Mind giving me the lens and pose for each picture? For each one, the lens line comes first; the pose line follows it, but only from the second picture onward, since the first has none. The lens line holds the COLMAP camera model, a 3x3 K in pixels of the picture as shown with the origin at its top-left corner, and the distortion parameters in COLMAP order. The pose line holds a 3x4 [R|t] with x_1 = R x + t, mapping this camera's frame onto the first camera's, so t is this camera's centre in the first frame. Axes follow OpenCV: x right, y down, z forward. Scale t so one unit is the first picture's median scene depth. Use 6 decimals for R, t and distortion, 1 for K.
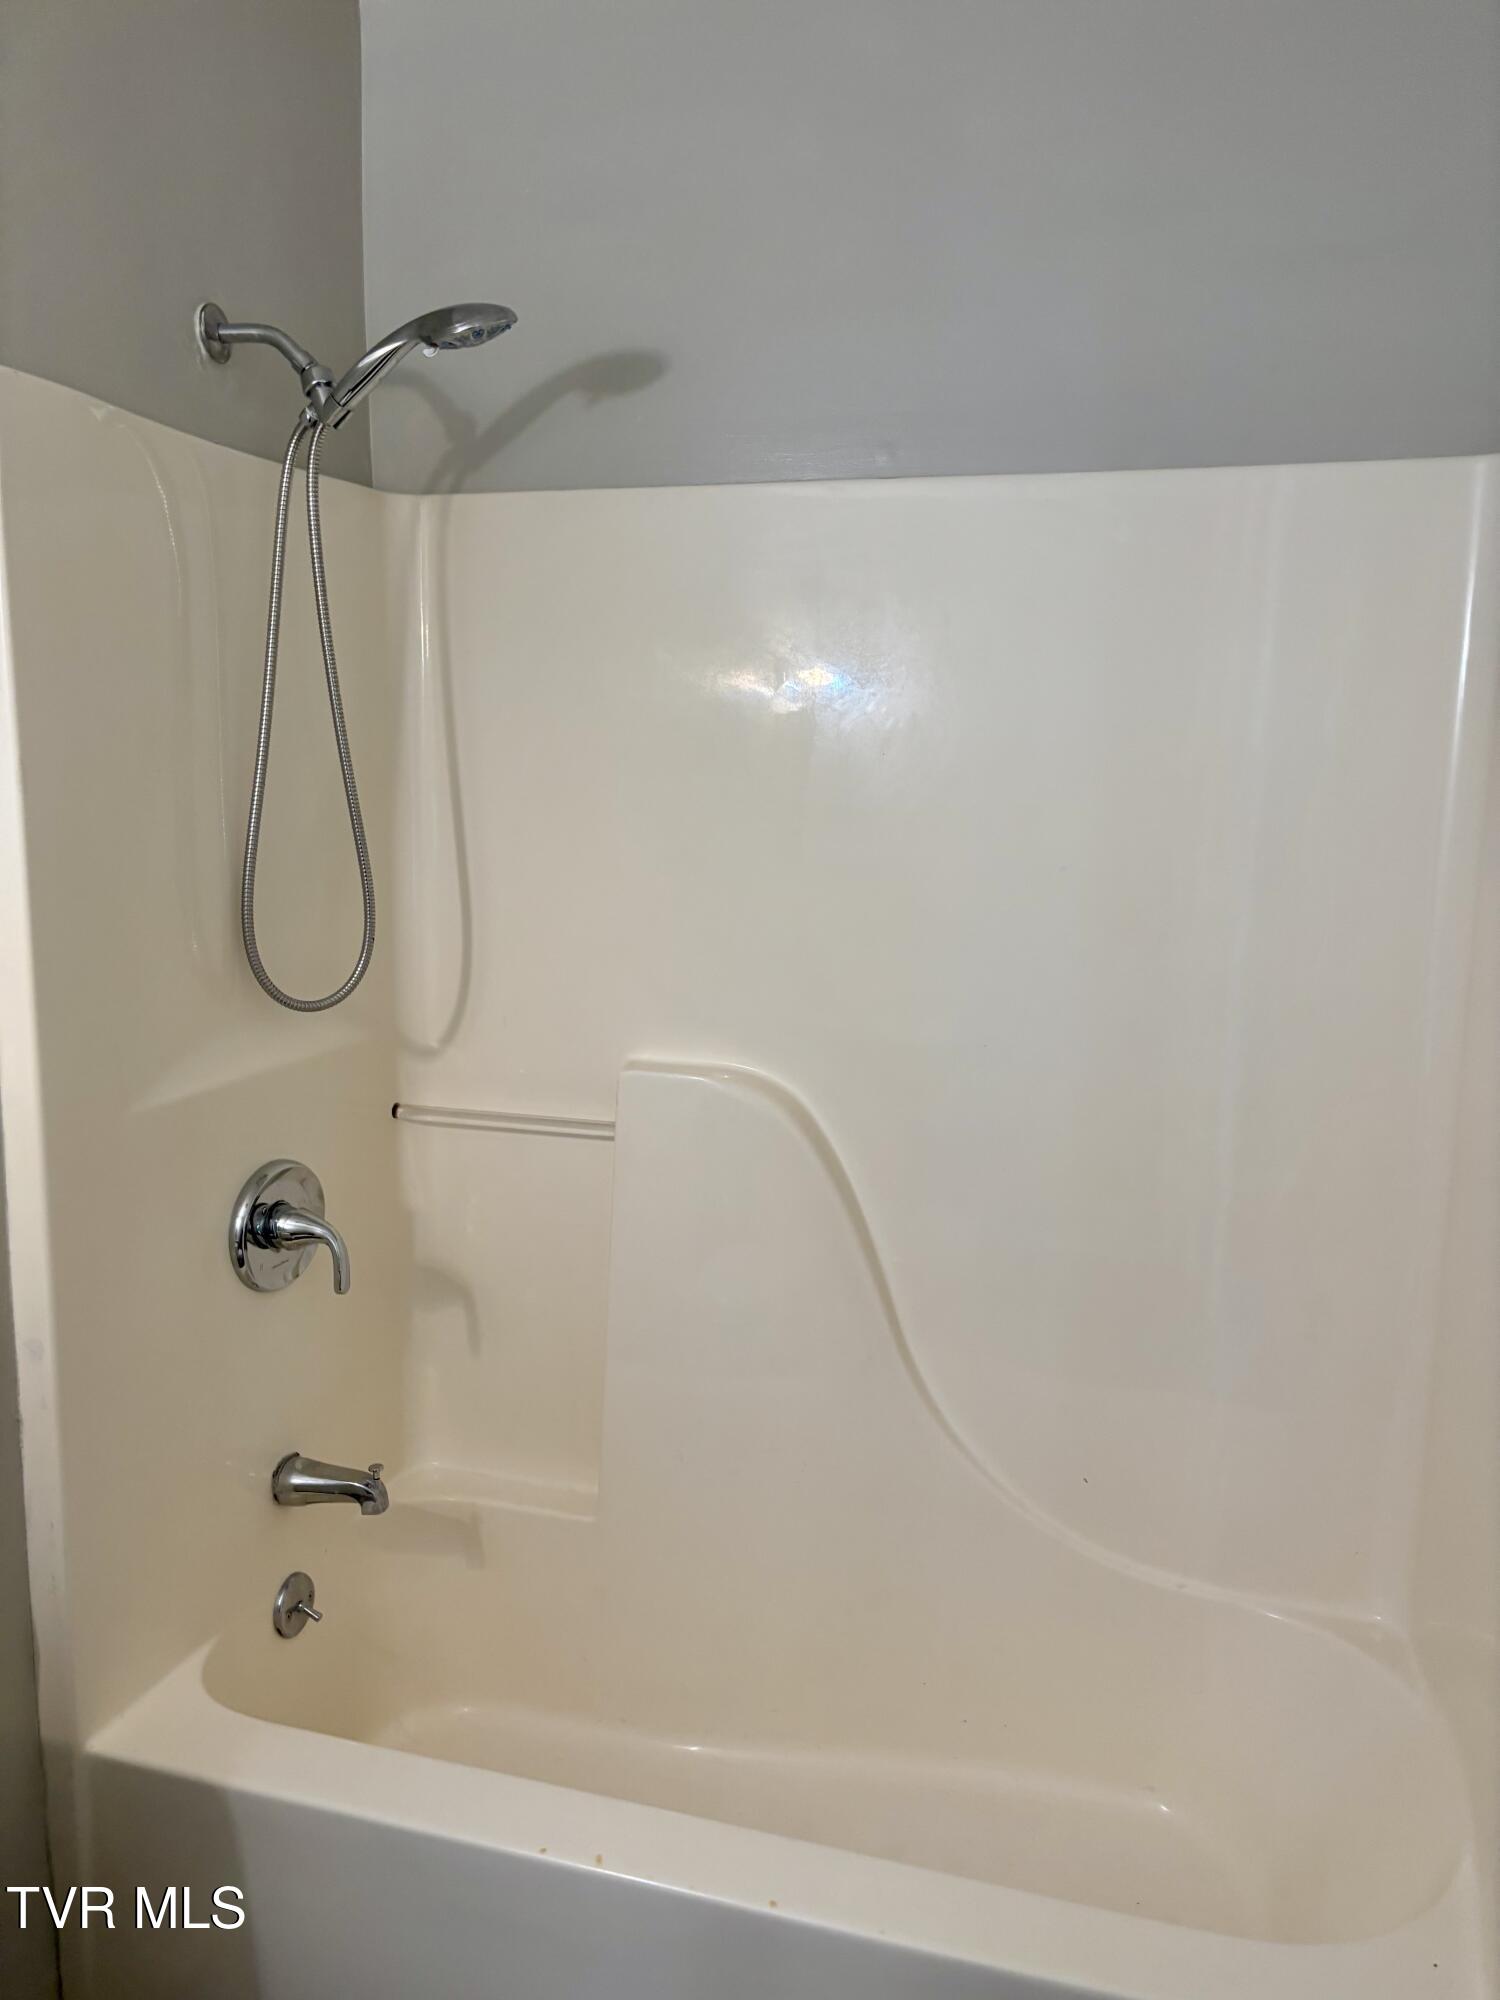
lens RADIAL K [[1503.8, 0, 777.1], [0, 1503.8, 998.0], [0, 0, 1]] dist [0.001313, -0.006534]
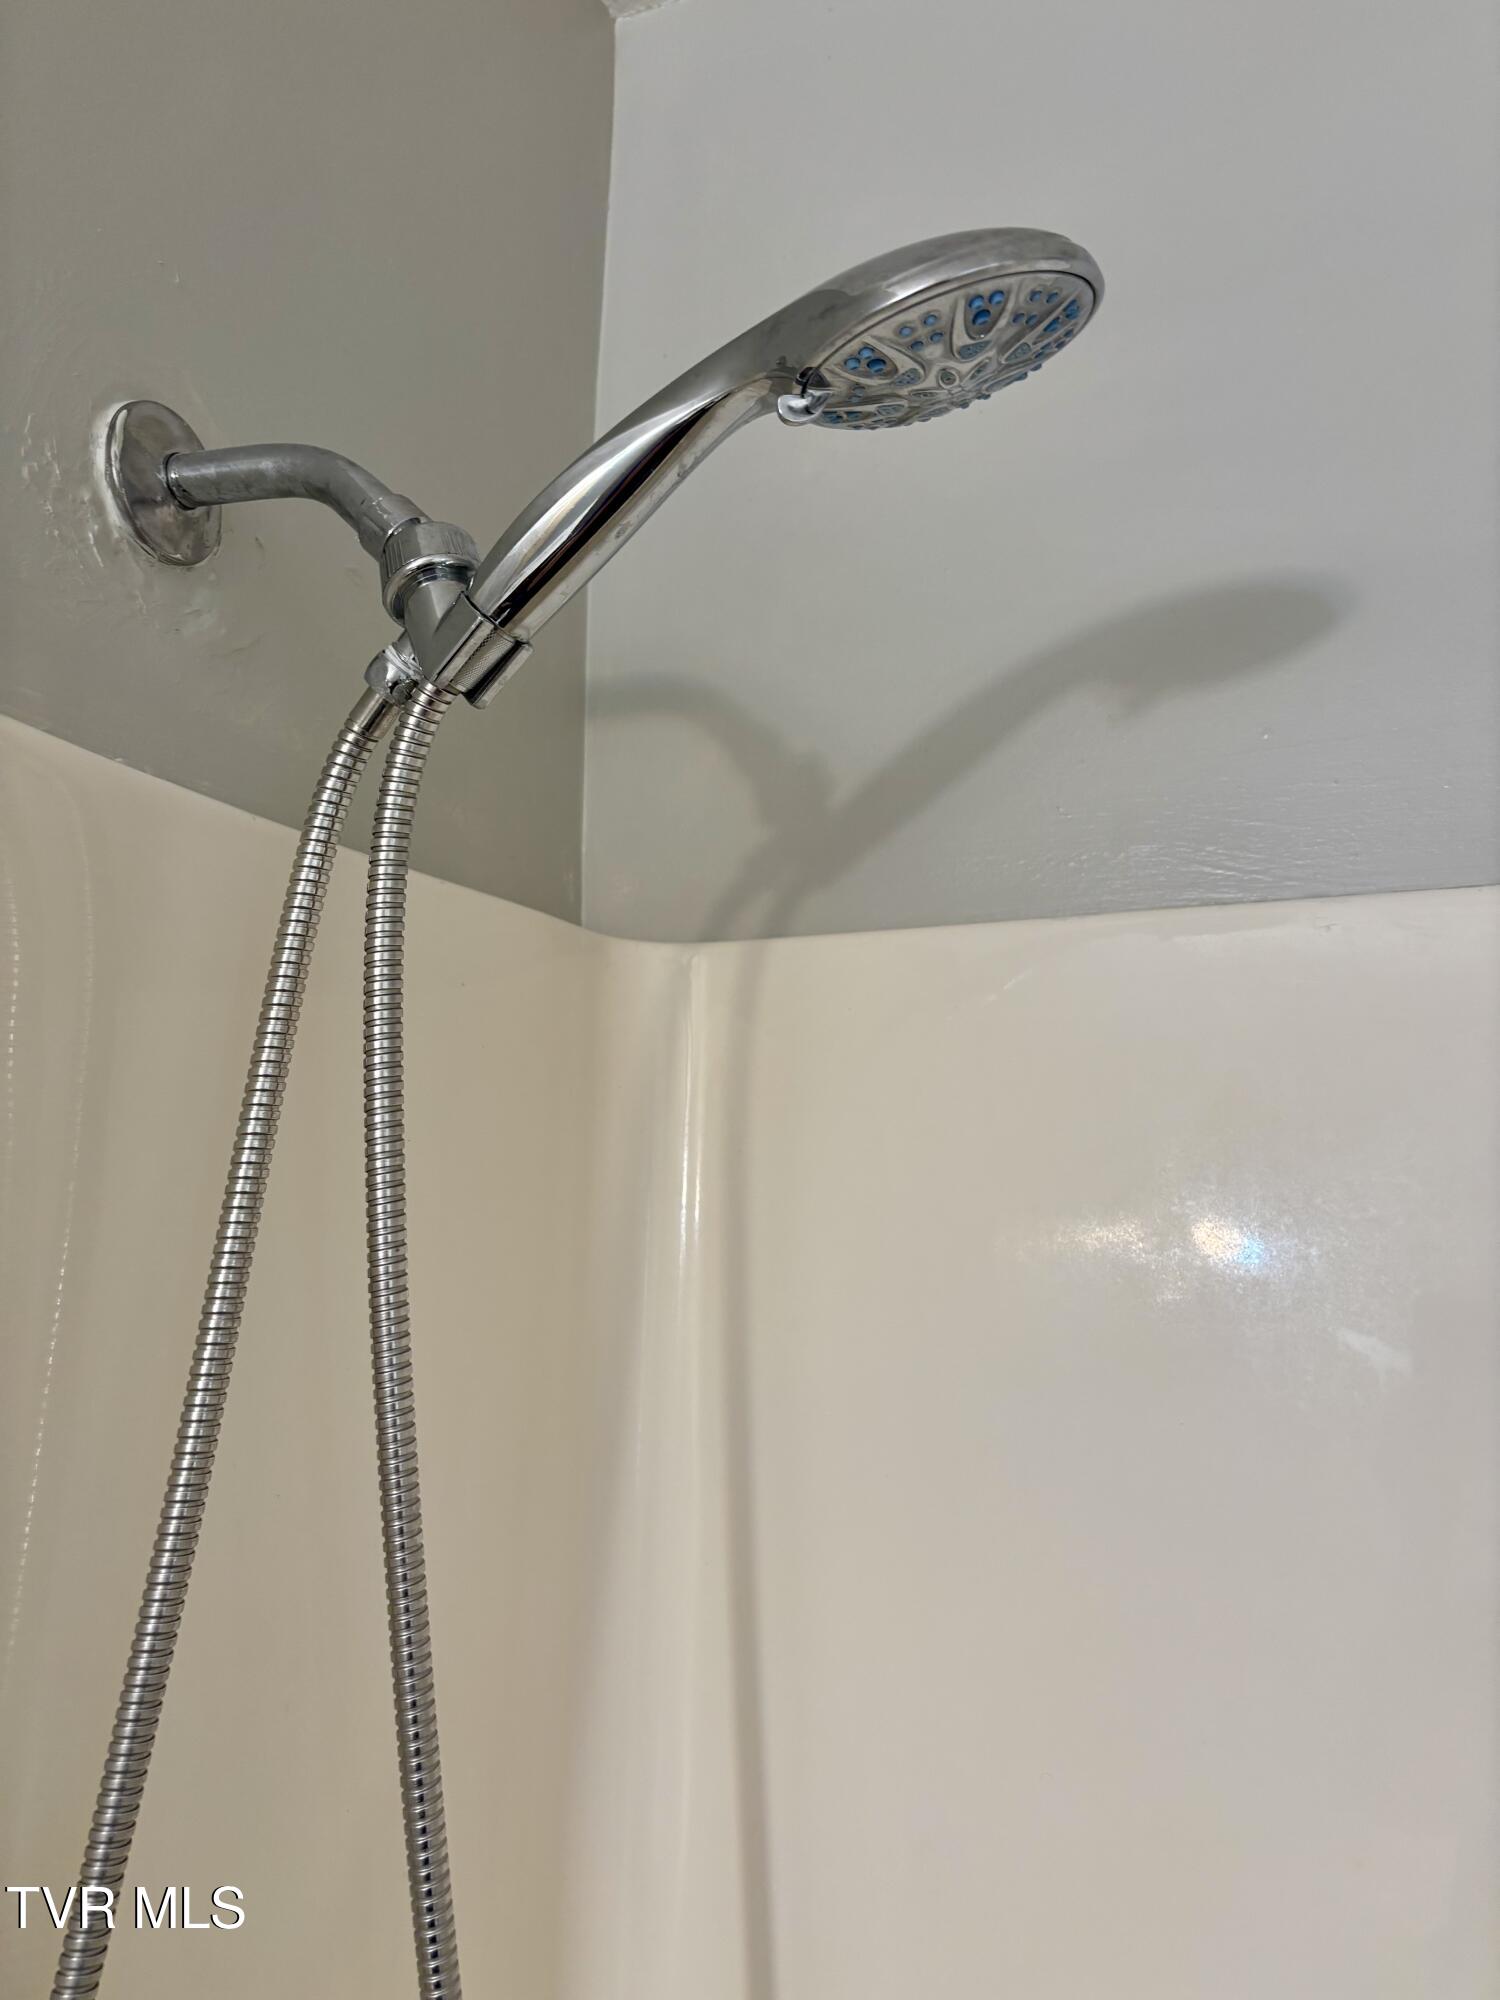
lens RADIAL K [[1503.8, 0, 777.1], [0, 1503.8, 998.0], [0, 0, 1]] dist [0.001313, -0.006534]
pose [[0.992518, -0.015155, -0.121153, -0.193978], [-0.024984, 0.946061, -0.323024, -0.221821], [0.119513, 0.323634, 0.938604, 0.732810]]
